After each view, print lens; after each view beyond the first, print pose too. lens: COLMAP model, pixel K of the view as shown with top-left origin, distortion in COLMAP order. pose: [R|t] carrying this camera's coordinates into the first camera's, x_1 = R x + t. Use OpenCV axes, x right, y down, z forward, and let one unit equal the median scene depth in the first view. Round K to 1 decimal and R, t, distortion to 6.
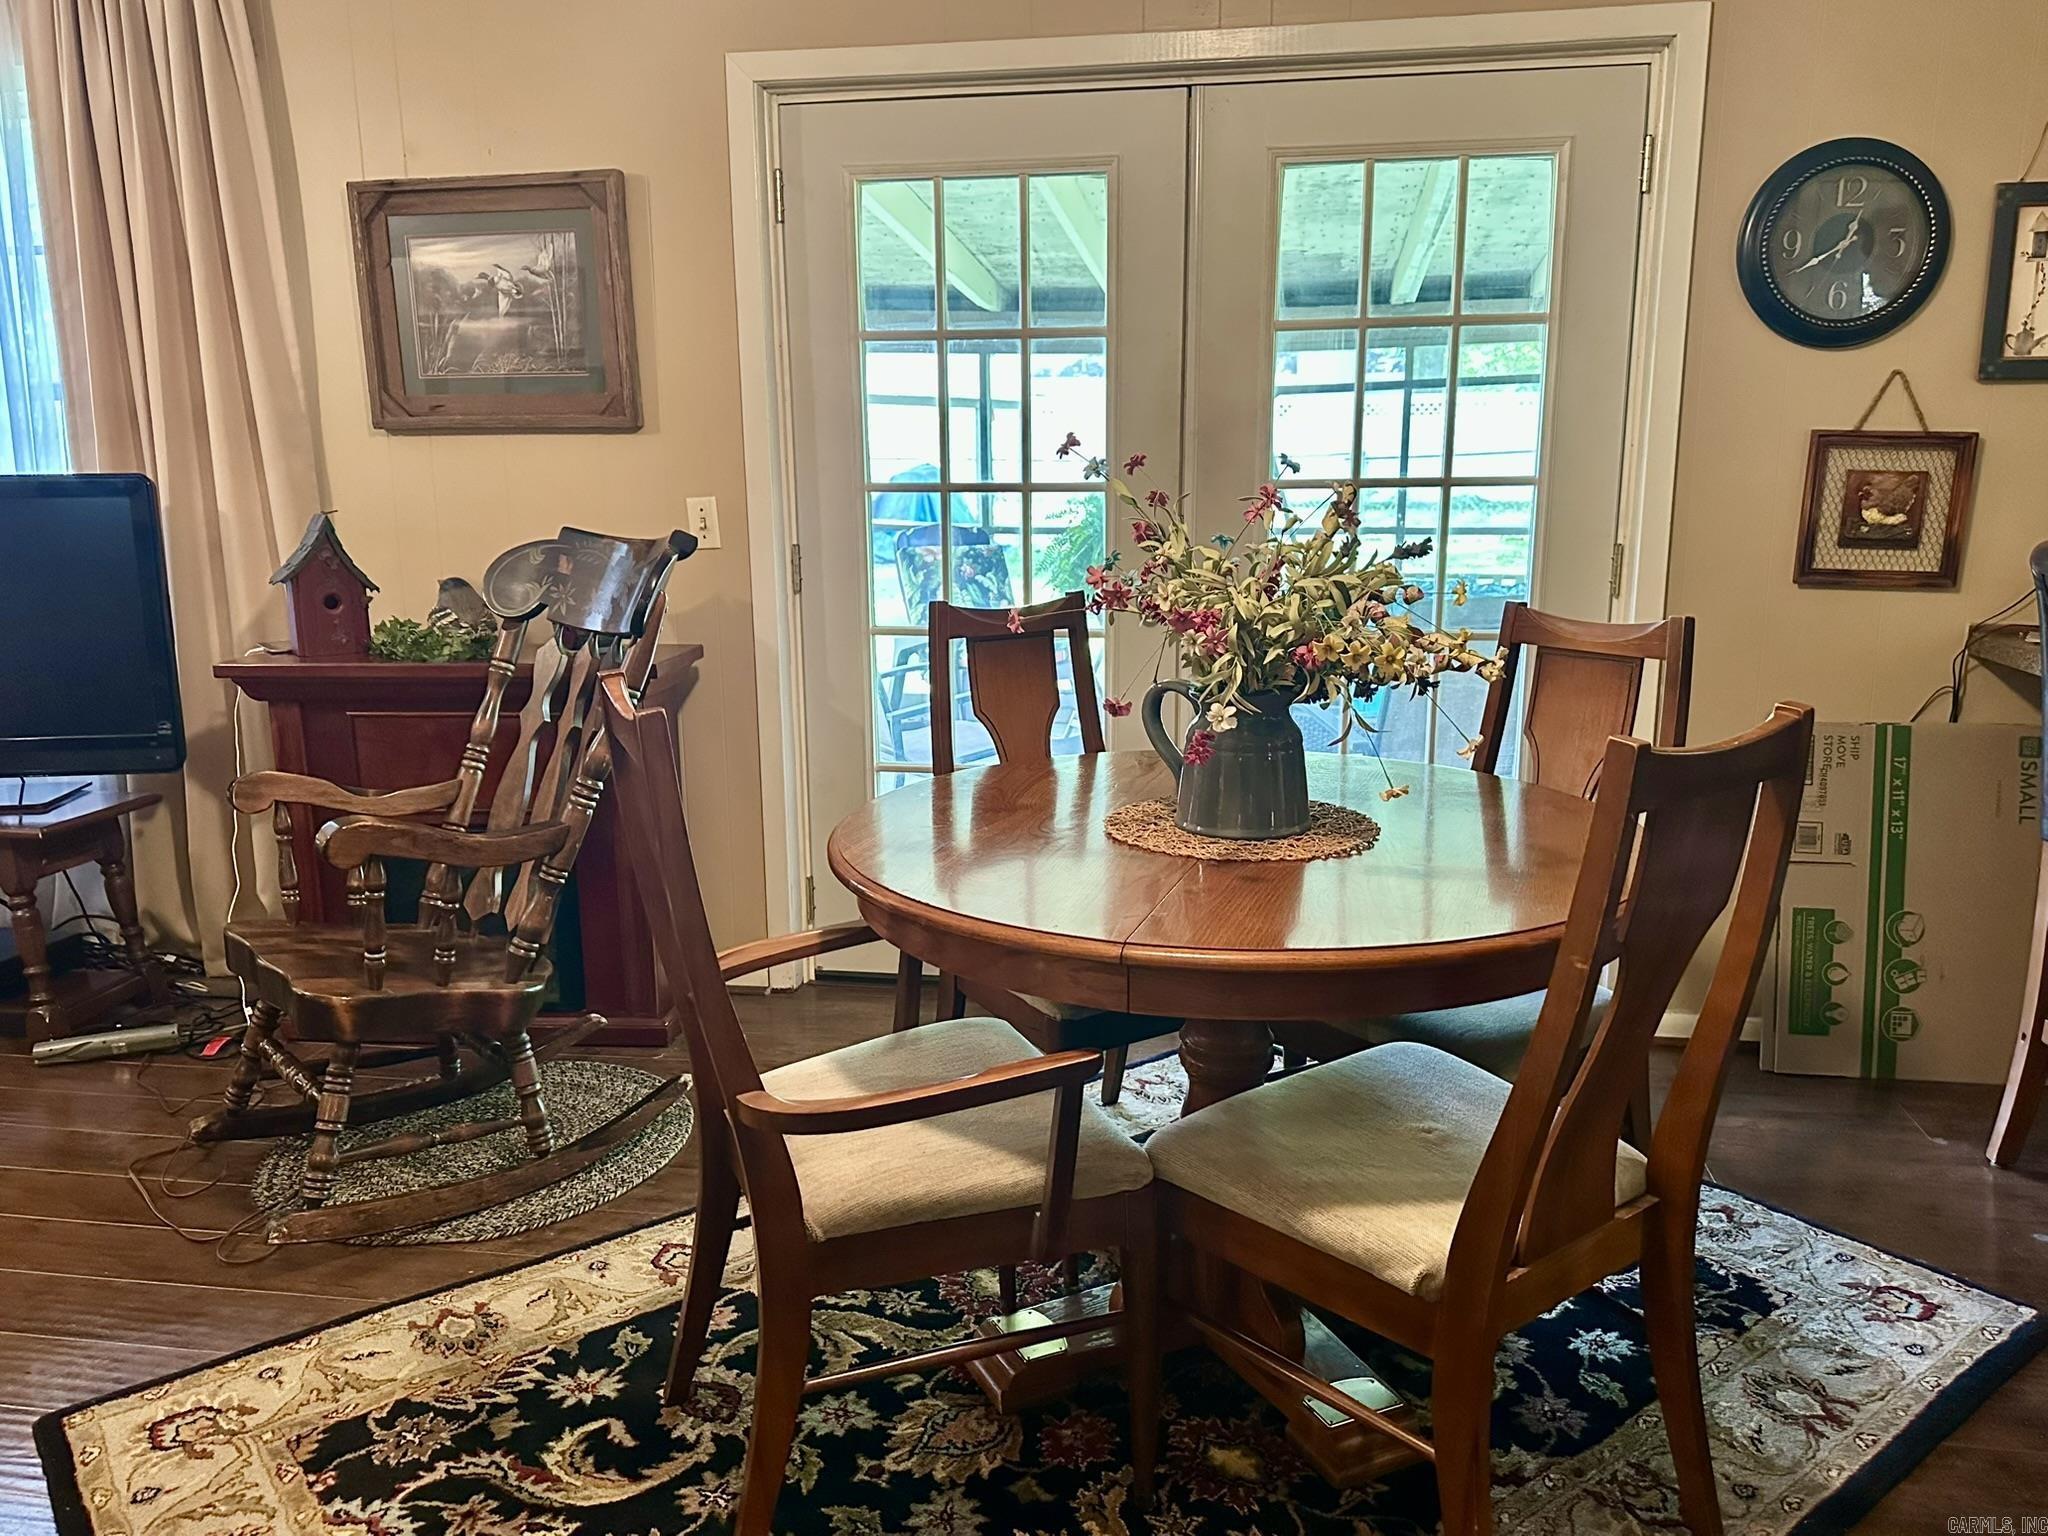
lens RADIAL K [[1569.9, 0, 1026.3], [0, 1569.9, 775.0], [0, 0, 1]] dist [0.009703, 0.001797]
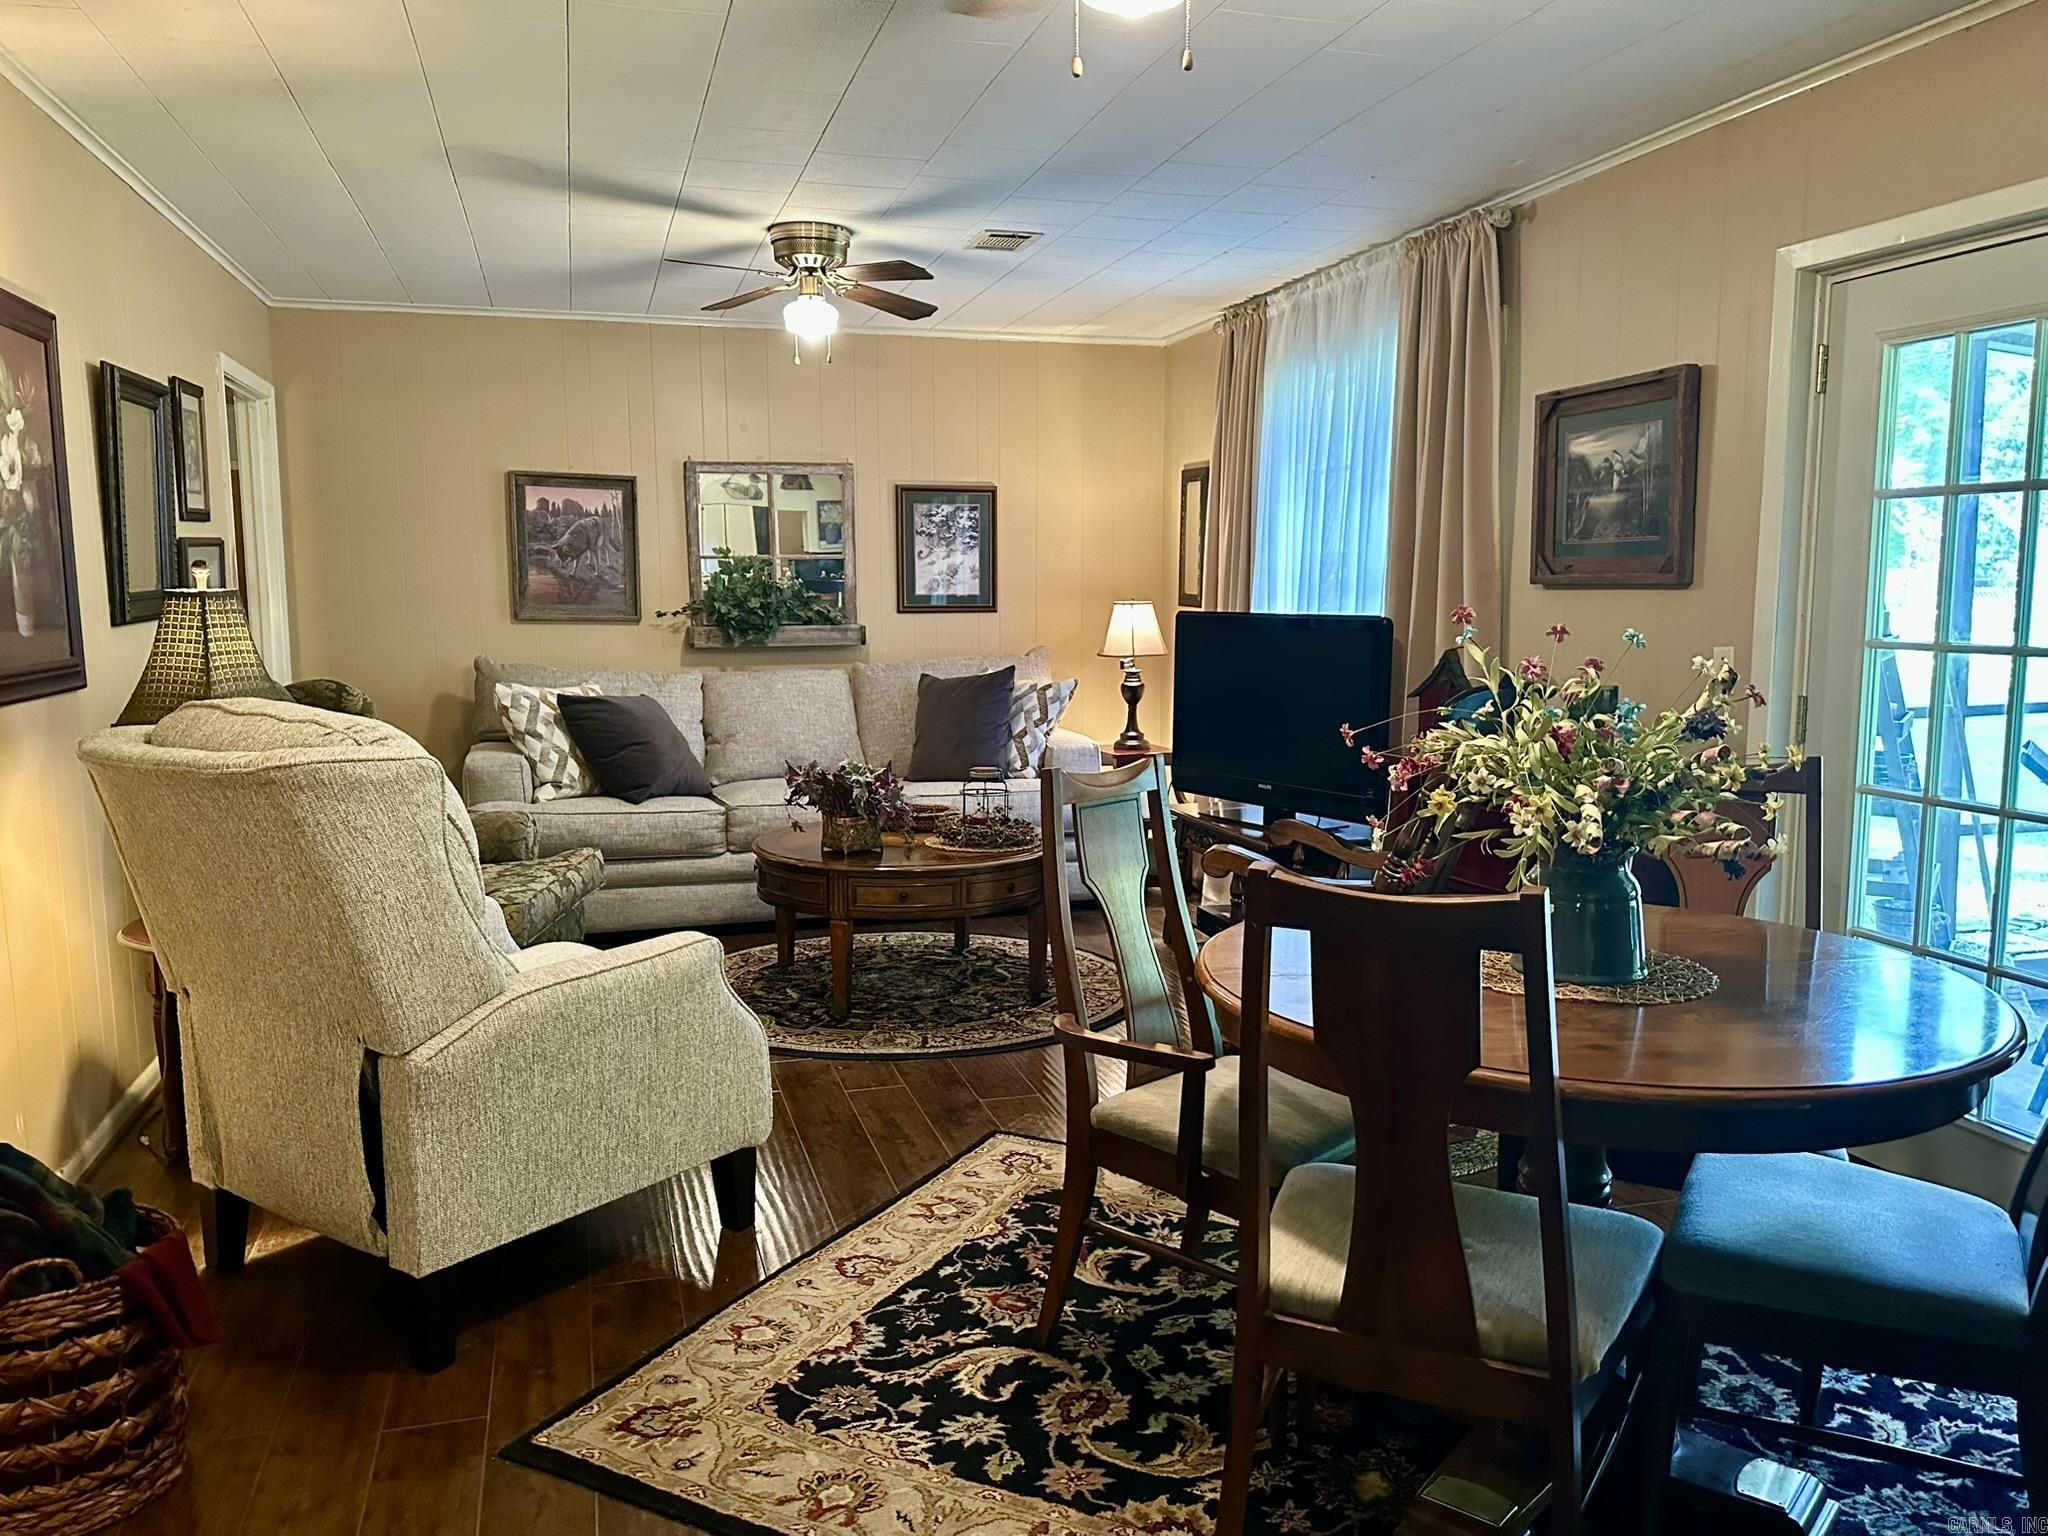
lens RADIAL K [[1548.2, 0, 1030.2], [0, 1548.2, 778.3], [0, 0, 1]] dist [0.163292, -0.260866]
pose [[0.437086, 0.121528, -0.891172, 0.593525], [-0.190511, 0.980857, 0.040320, -0.043743], [0.879011, 0.152155, 0.451871, 0.103684]]
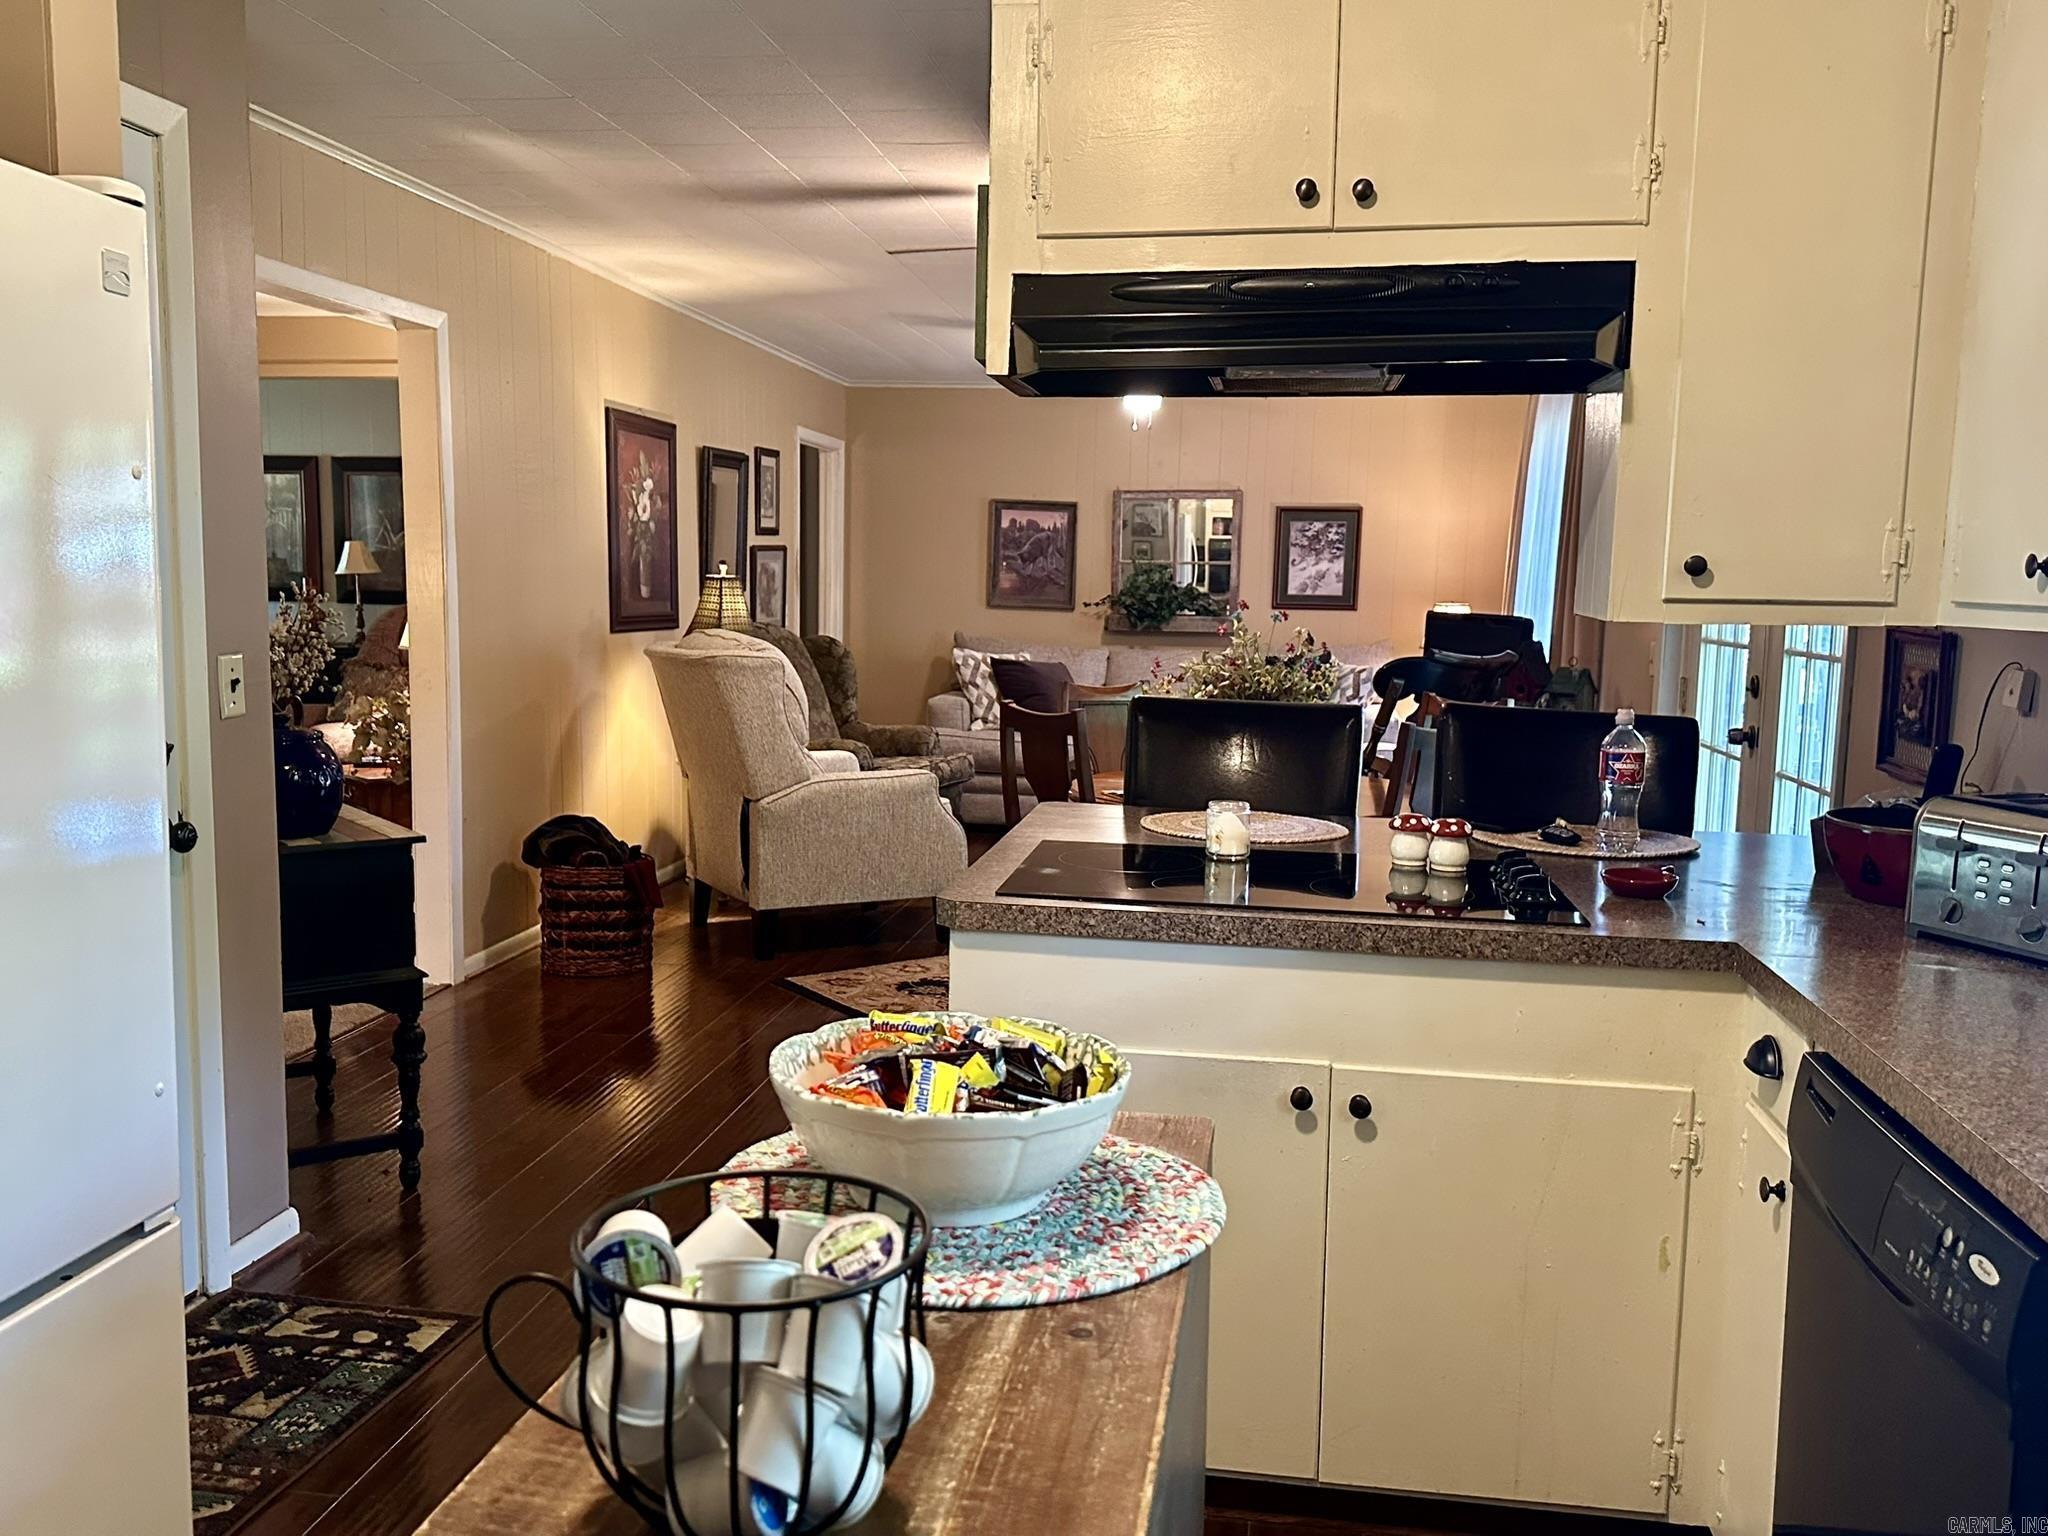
lens RADIAL K [[1724.5, 0, 1012.7], [0, 1724.5, 794.0], [0, 0, 1]] dist [0.110002, -0.004198]
pose [[0.012224, 0.134201, -0.990879, 1.533401], [-0.233057, 0.964043, 0.127691, -0.113096], [0.972386, 0.229371, 0.043061, 0.379044]]
